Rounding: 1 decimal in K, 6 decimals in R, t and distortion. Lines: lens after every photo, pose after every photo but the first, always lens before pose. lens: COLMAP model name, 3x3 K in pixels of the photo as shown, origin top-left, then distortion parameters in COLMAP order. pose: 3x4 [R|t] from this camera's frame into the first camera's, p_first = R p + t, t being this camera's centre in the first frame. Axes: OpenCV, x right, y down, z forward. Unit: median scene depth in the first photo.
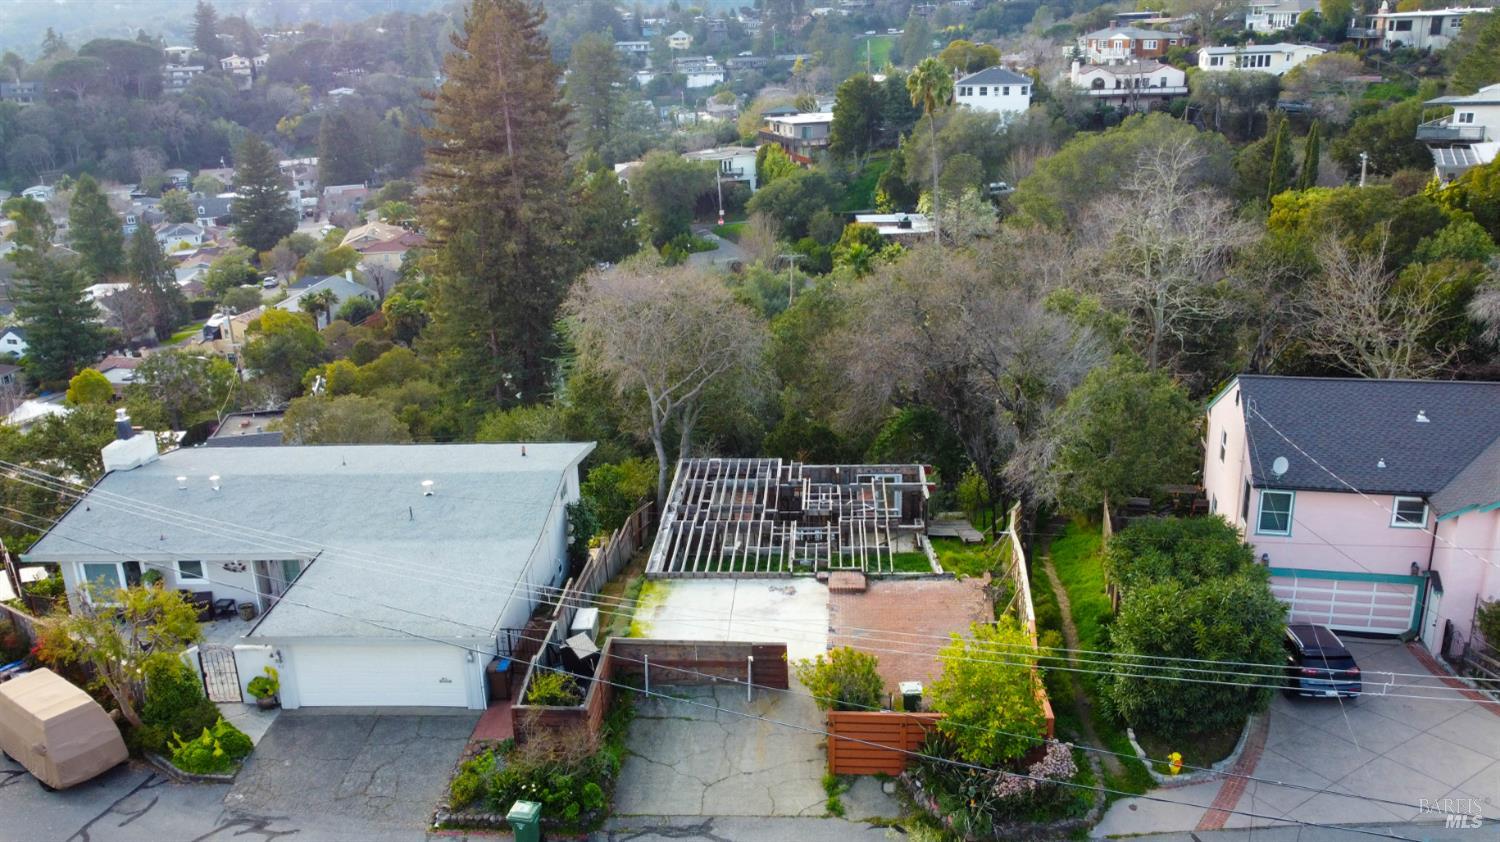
lens RADIAL K [[1240.8, 0, 751.7], [0, 1240.8, 437.2], [0, 0, 1]] dist [0.001539, -0.006403]
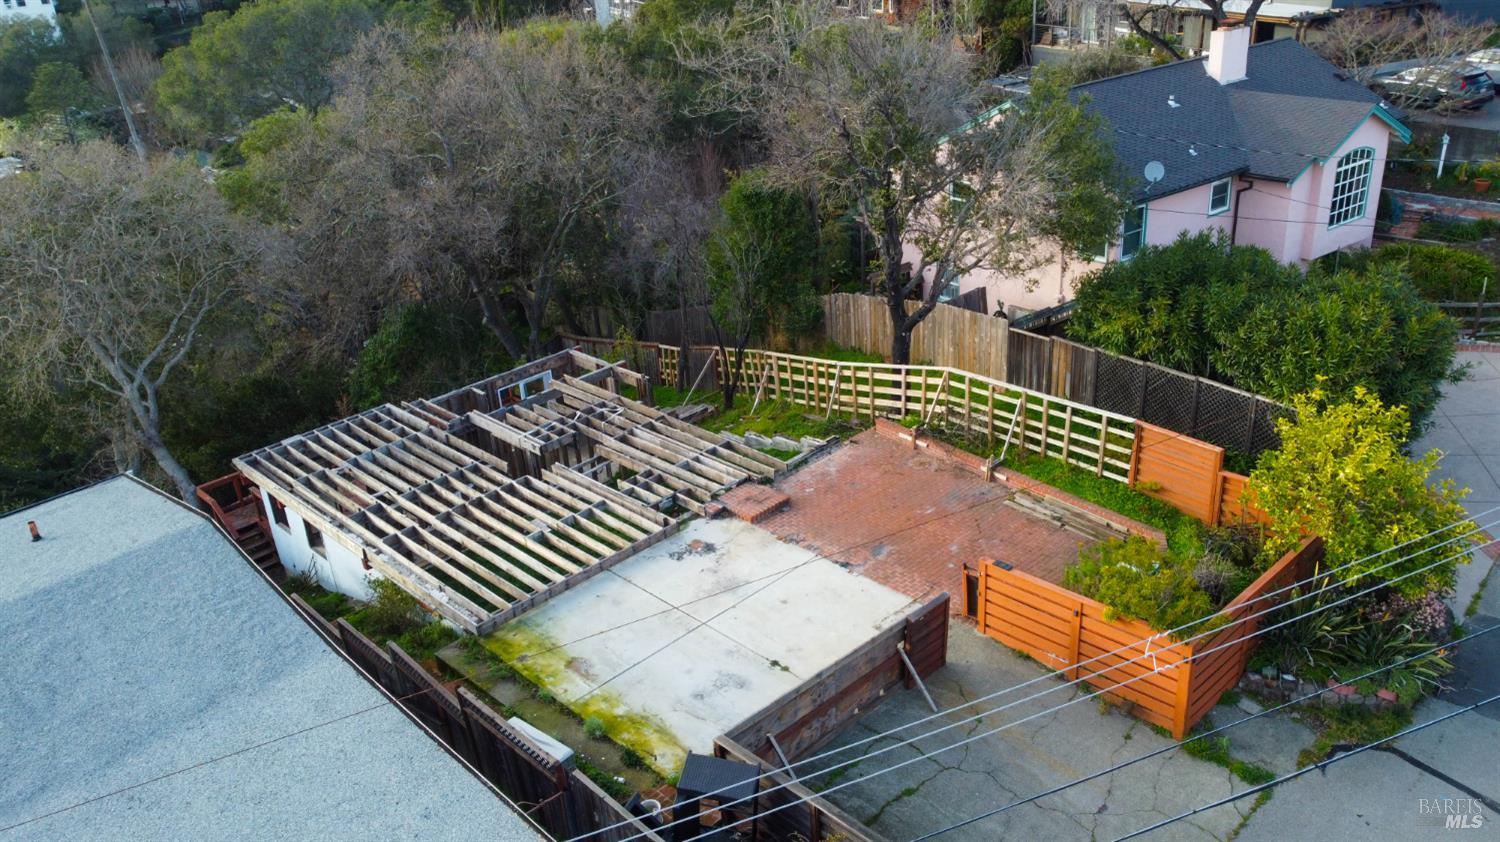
lens RADIAL K [[1149.2, 0, 752.5], [0, 1149.2, 440.3], [0, 0, 1]] dist [0.000908, 0.002427]
pose [[0.672714, -0.336962, 0.658720, -0.084076], [0.288130, 0.939306, 0.186242, -0.007331], [-0.681496, 0.064510, 0.728973, 0.147595]]
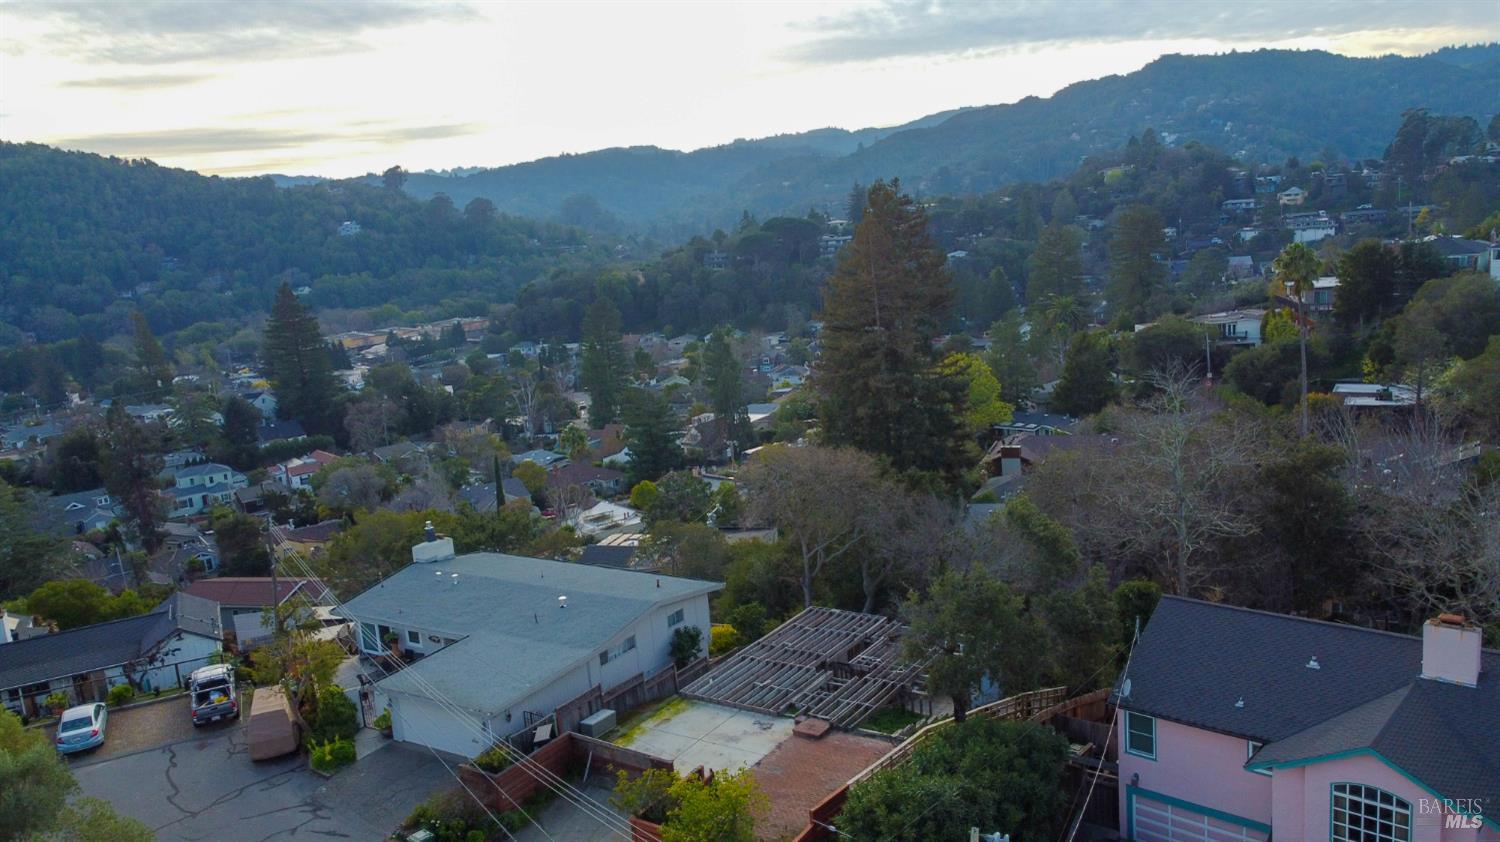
lens RADIAL K [[1149.2, 0, 752.5], [0, 1149.2, 440.3], [0, 0, 1]] dist [0.000908, 0.002427]
pose [[0.865147, 0.060958, -0.497799, 0.147737], [-0.112122, 0.990971, -0.073513, -0.017976], [0.488823, 0.119414, 0.864171, -0.000765]]
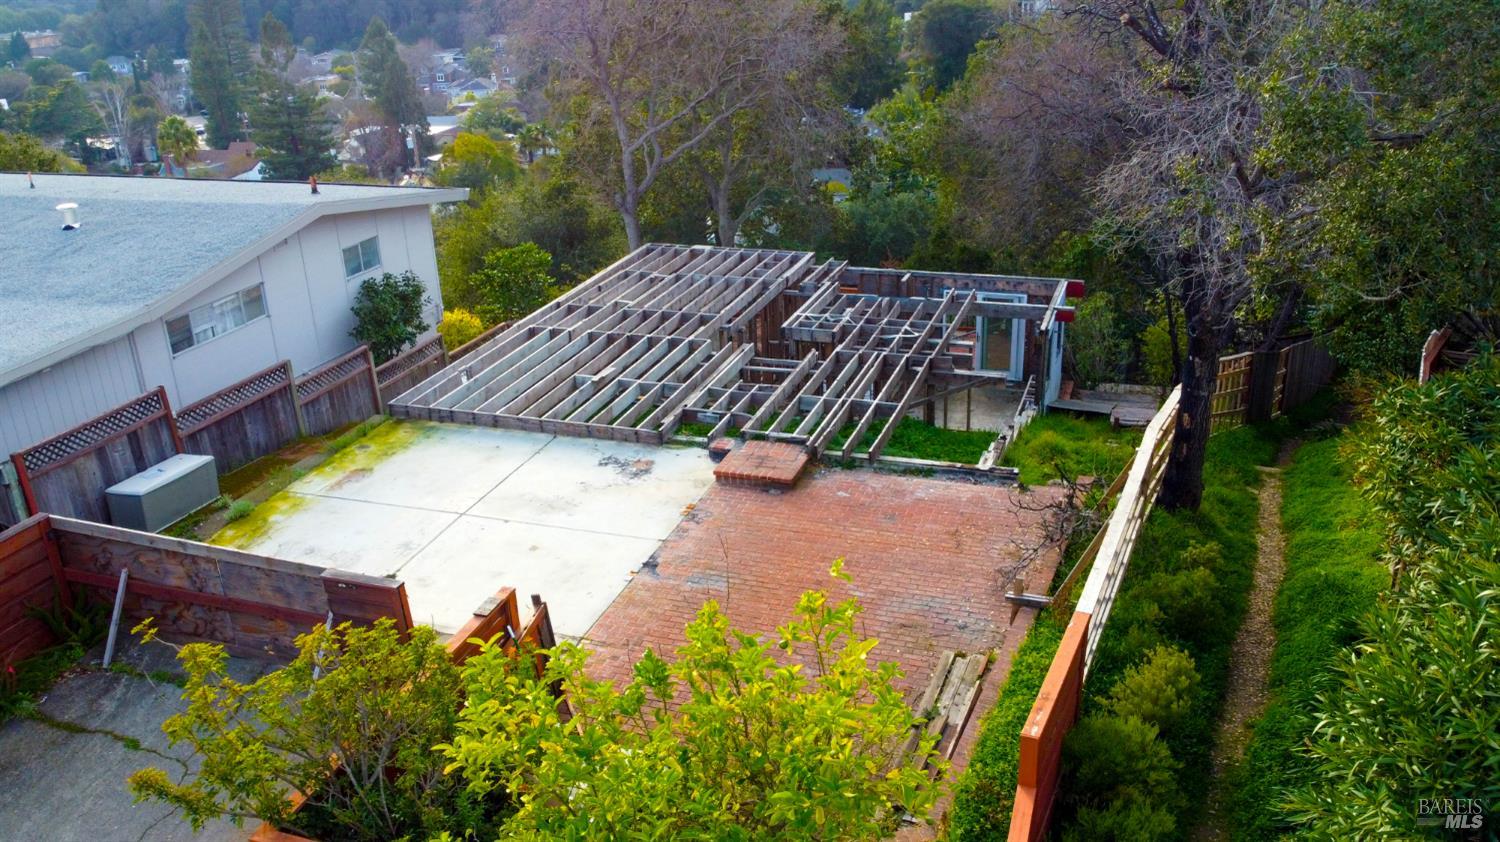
lens RADIAL K [[1240.8, 0, 751.7], [0, 1240.8, 437.2], [0, 0, 1]] dist [0.001539, -0.006403]
pose [[0.963544, 0.101137, -0.247697, 0.048762], [-0.082376, 0.992970, 0.084993, 0.018504], [0.254551, -0.061490, 0.965102, 0.150873]]
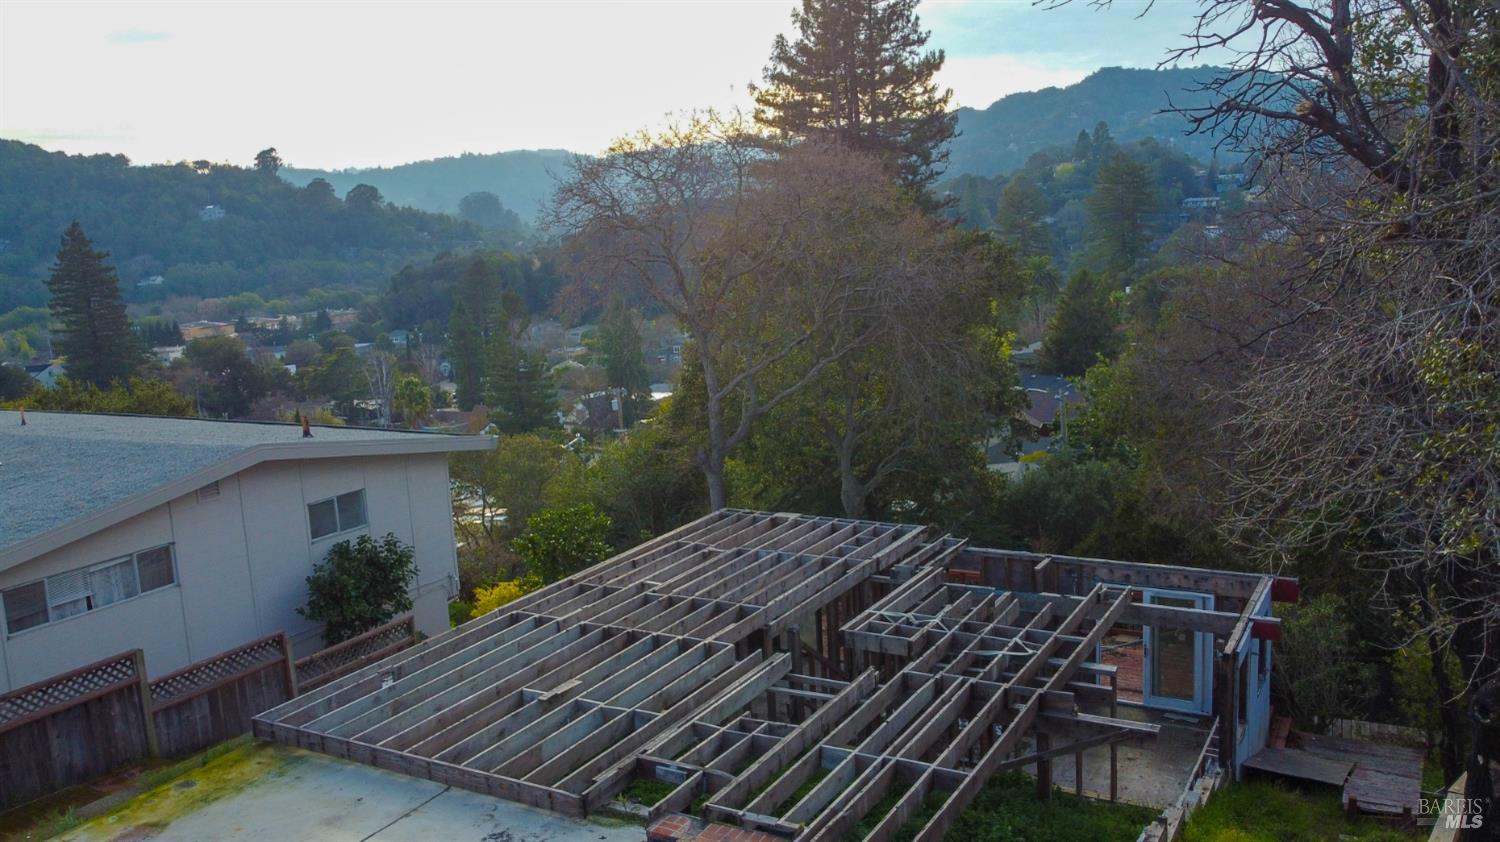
lens RADIAL K [[1222.5, 0, 750.8], [0, 1222.5, 435.8], [0, 0, 1]] dist [0.000218, 0.001368]
pose [[0.896671, 0.063417, -0.438131, 0.051922], [-0.123293, 0.986303, -0.109566, 0.013558], [0.425182, 0.152263, 0.892209, 0.199685]]
